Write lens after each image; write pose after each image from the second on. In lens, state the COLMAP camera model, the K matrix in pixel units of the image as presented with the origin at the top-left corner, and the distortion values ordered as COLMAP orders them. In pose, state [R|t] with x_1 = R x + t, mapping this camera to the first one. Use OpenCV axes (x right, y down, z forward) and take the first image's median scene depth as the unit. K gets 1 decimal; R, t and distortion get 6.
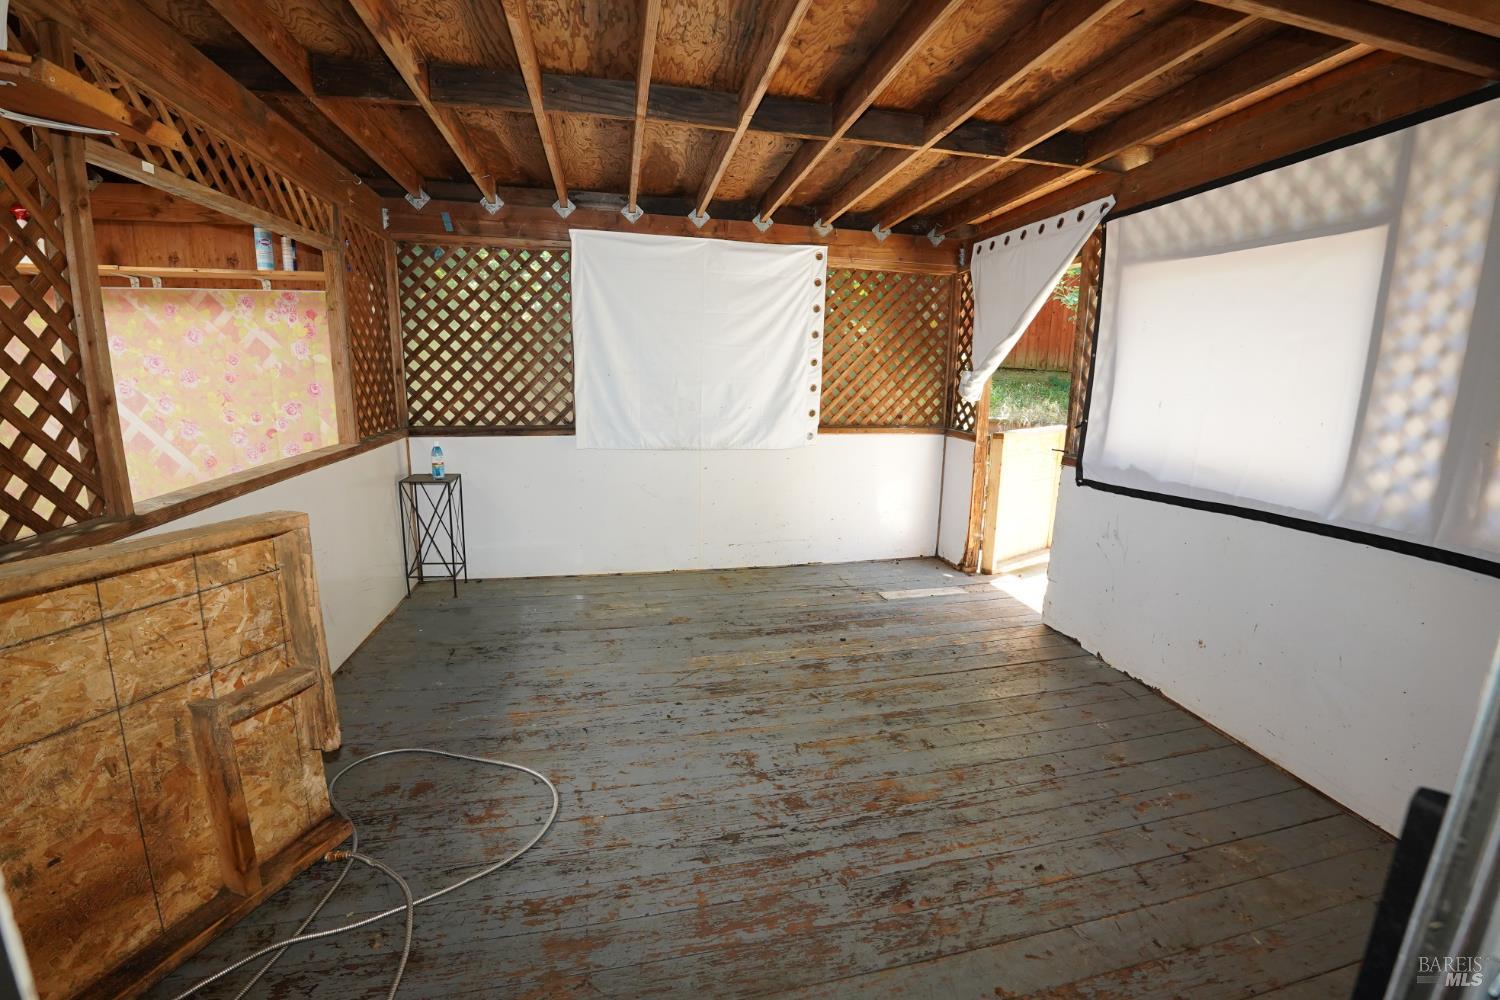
lens RADIAL K [[653.4, 0, 753.4], [0, 653.4, 501.5], [0, 0, 1]] dist [-0.068472, 0.014052]
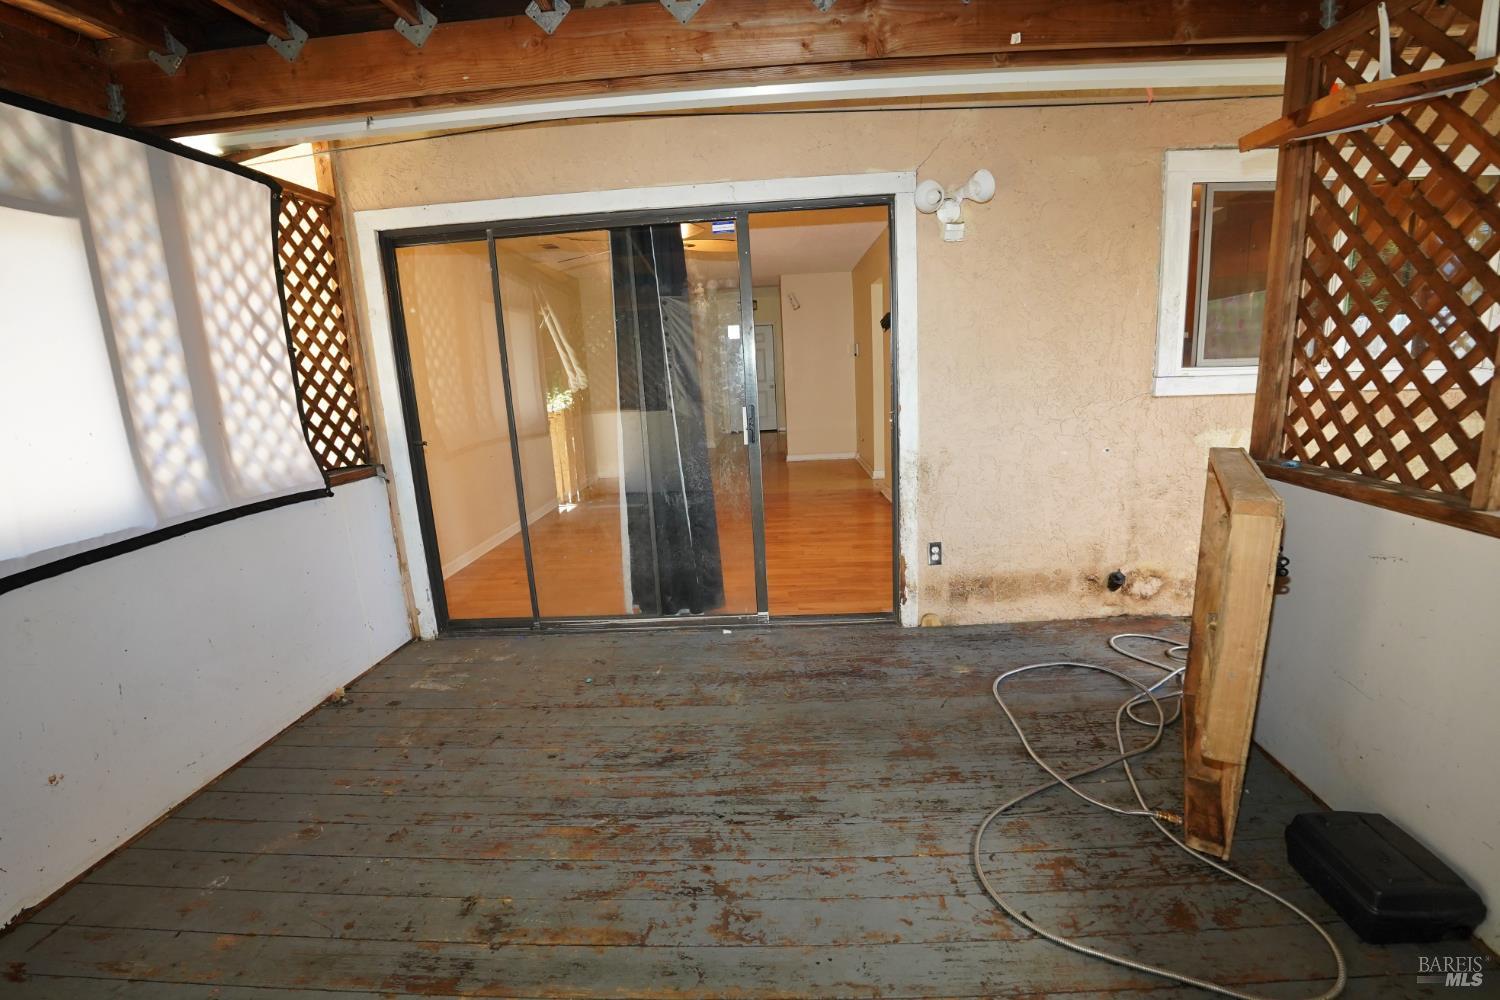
lens RADIAL K [[653.4, 0, 753.4], [0, 653.4, 501.5], [0, 0, 1]] dist [-0.068472, 0.014052]
pose [[-0.960544, -0.036215, 0.275760, -0.252071], [0.080480, 0.912878, 0.400220, -0.343108], [-0.266230, 0.406622, -0.873945, 1.714819]]
